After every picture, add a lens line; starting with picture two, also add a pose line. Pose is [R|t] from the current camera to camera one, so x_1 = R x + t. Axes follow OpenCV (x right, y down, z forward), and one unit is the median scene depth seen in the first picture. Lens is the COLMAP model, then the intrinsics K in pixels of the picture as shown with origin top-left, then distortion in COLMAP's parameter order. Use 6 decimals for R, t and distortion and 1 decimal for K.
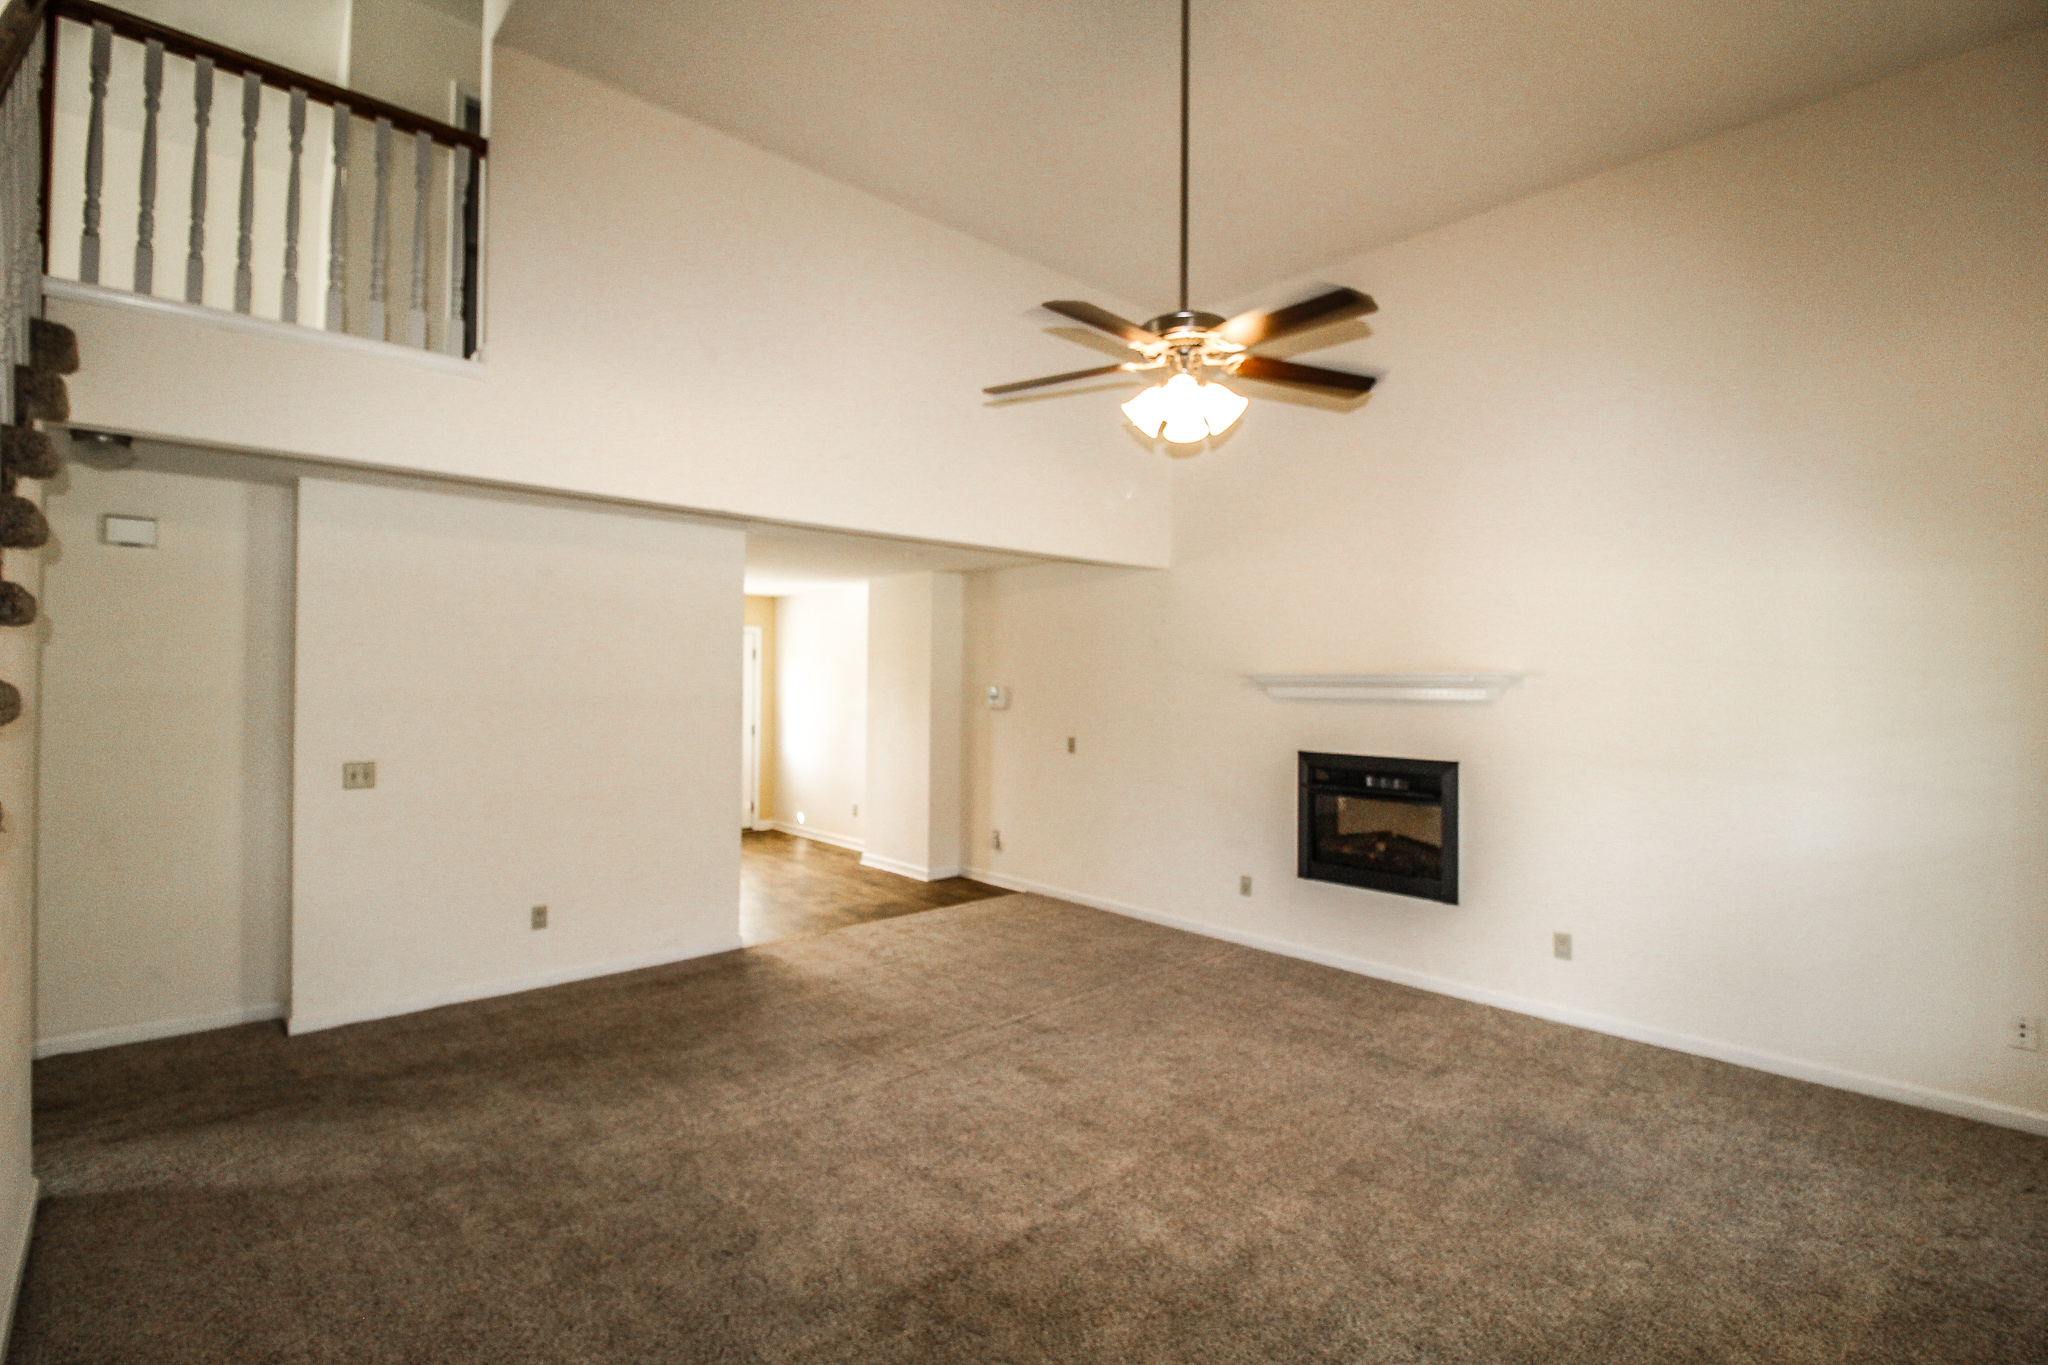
lens RADIAL K [[952.3, 0, 1031.3], [0, 952.3, 676.2], [0, 0, 1]] dist [0.016389, -0.028355]
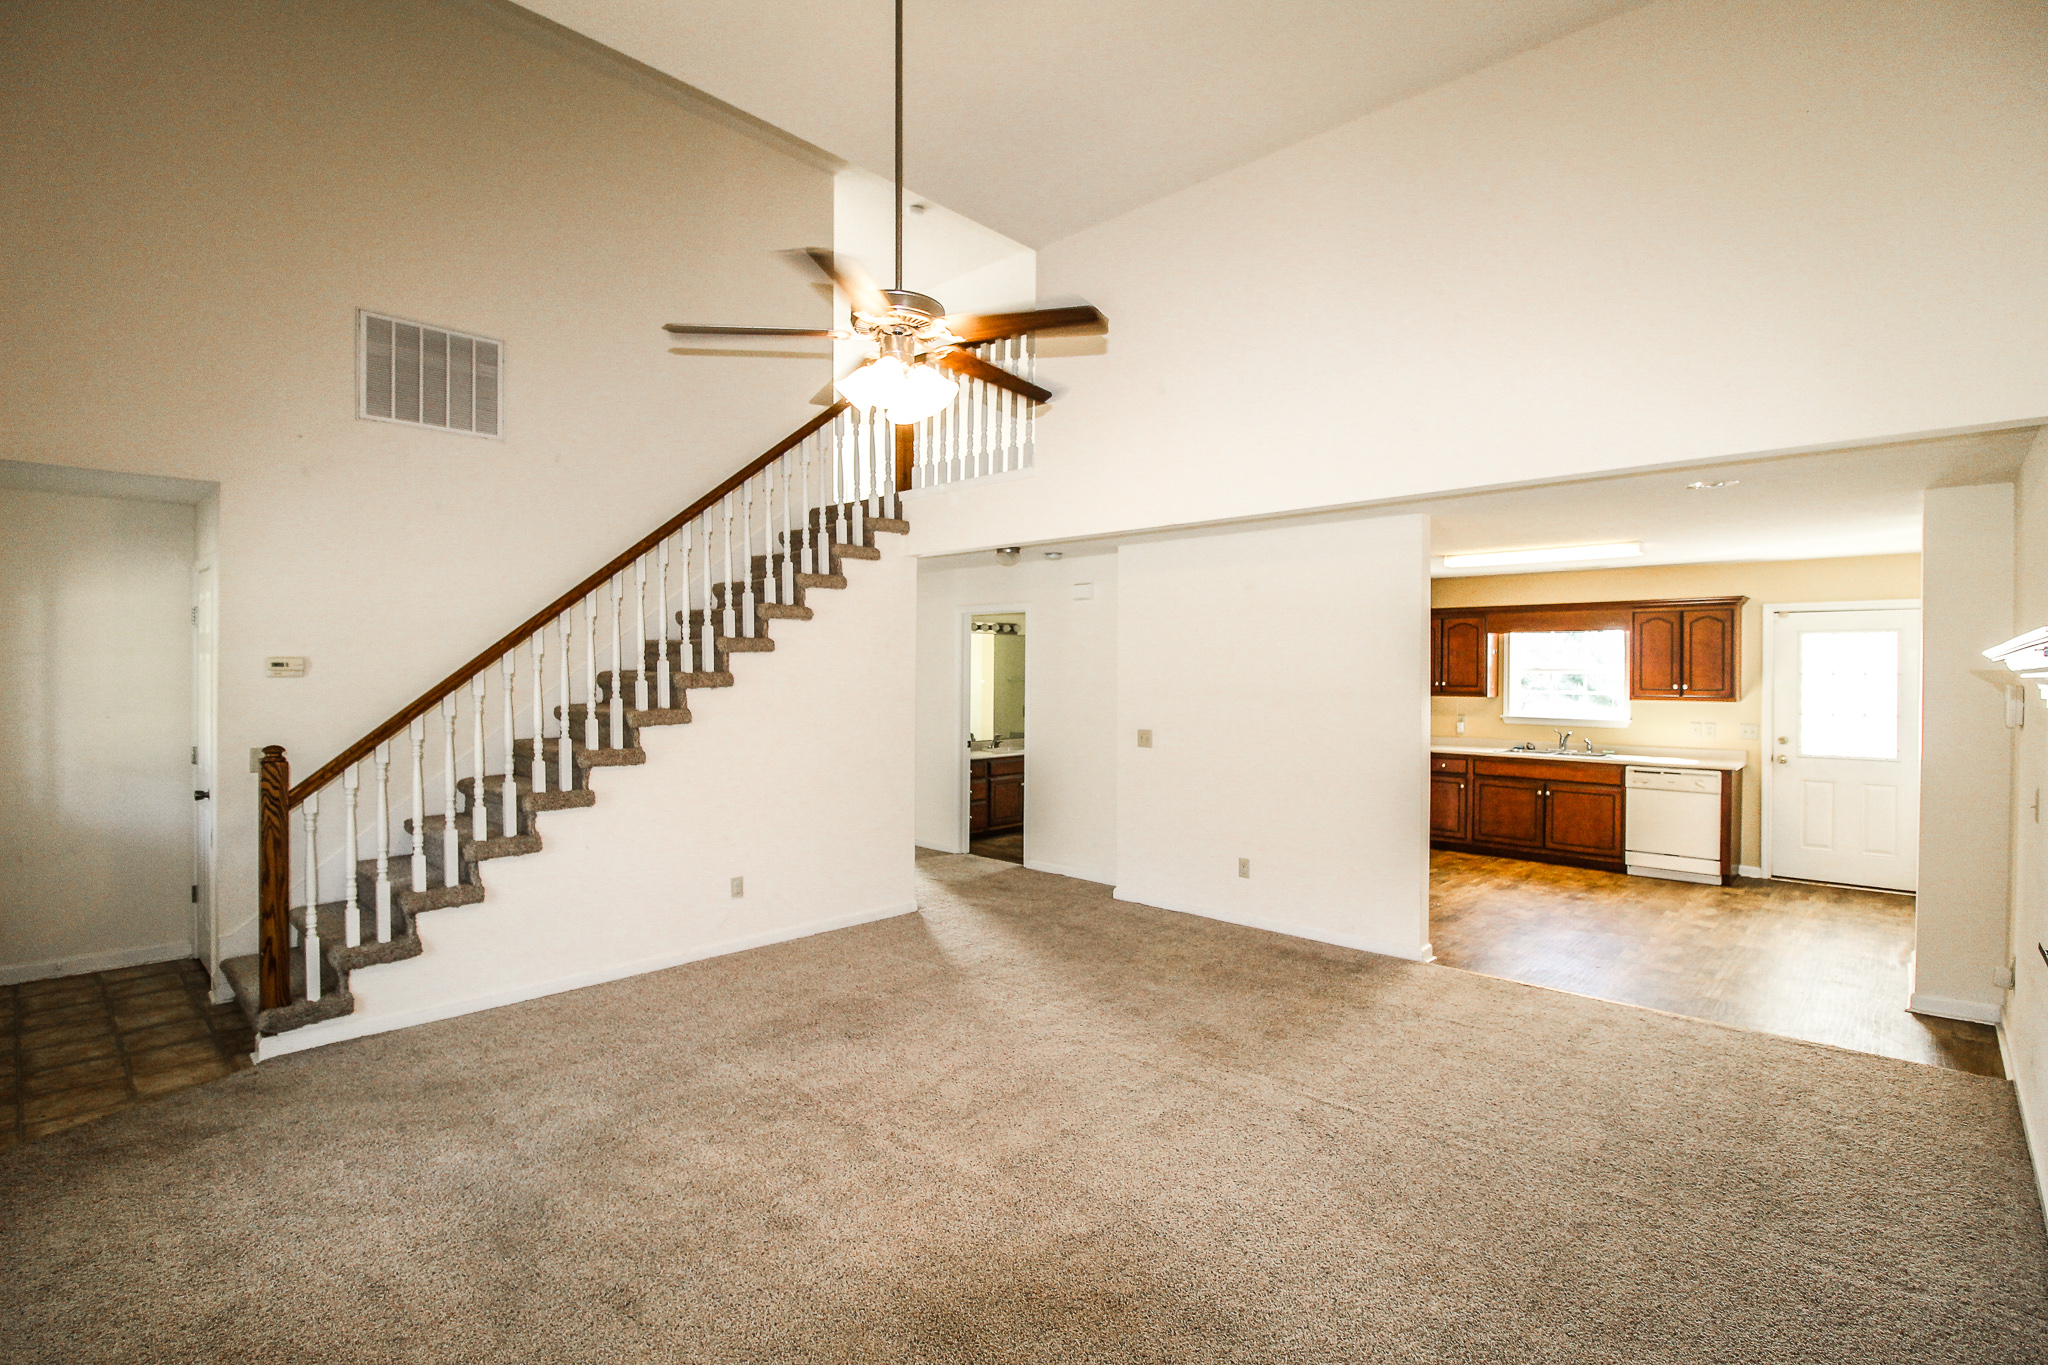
lens RADIAL K [[952.3, 0, 1031.3], [0, 952.3, 676.2], [0, 0, 1]] dist [0.016389, -0.028355]
pose [[0.087737, 0.000564, -0.996144, 0.888650], [-0.002664, 0.999996, 0.000331, 0.009431], [0.996140, 0.002625, 0.087738, 0.813174]]
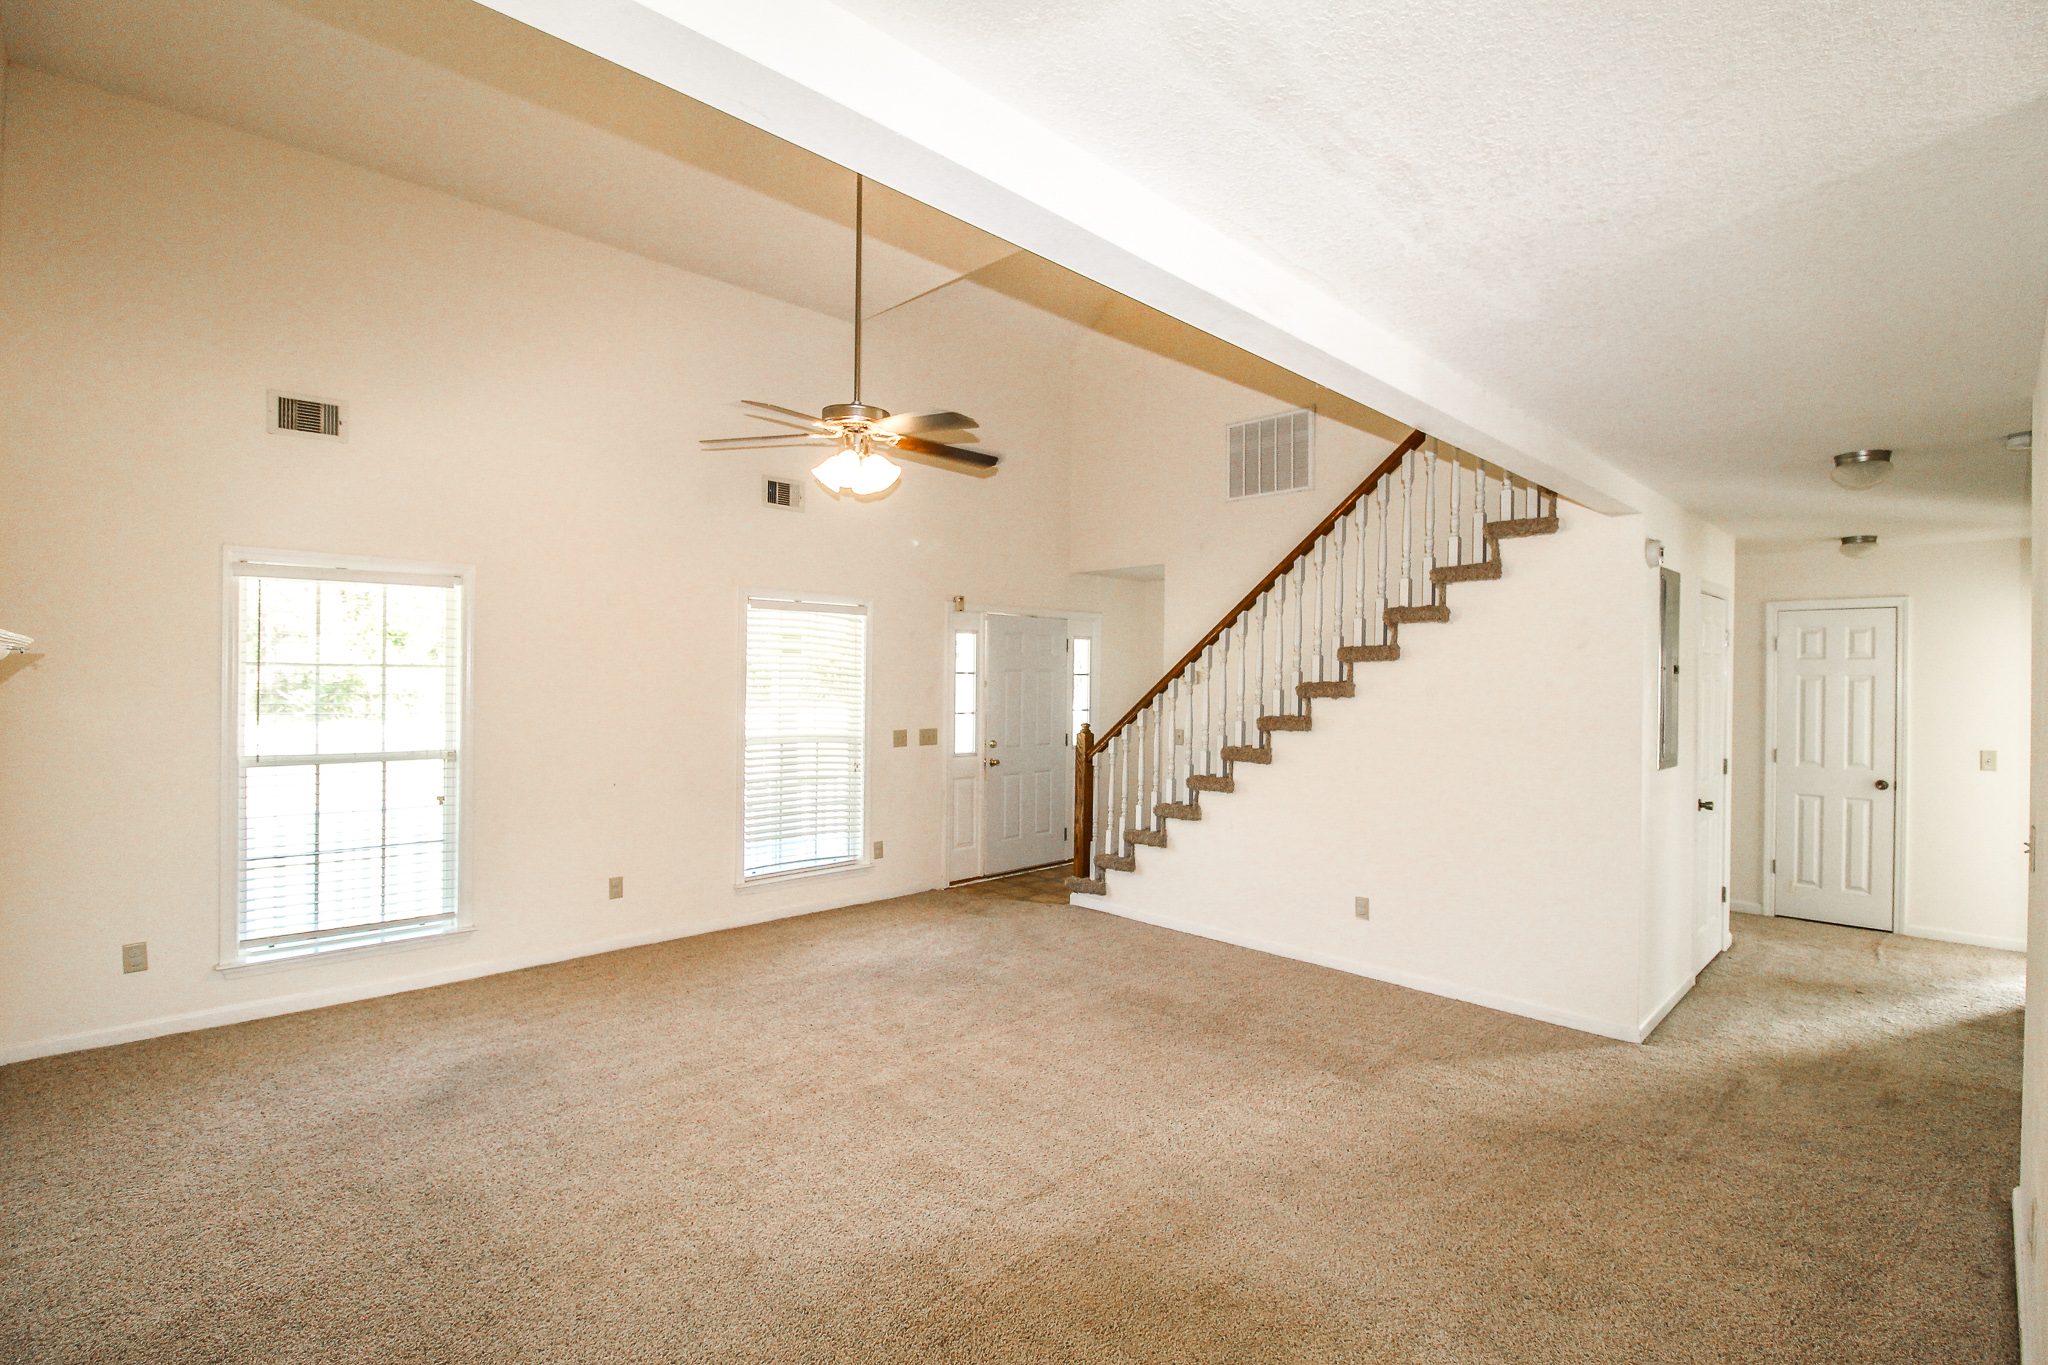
lens RADIAL K [[952.3, 0, 1031.3], [0, 952.3, 676.2], [0, 0, 1]] dist [0.016389, -0.028355]
pose [[-0.998123, -0.018327, -0.058432, -0.014389], [-0.018227, 0.999831, -0.002255, 0.008659], [0.058463, -0.001186, -0.998289, 1.829800]]
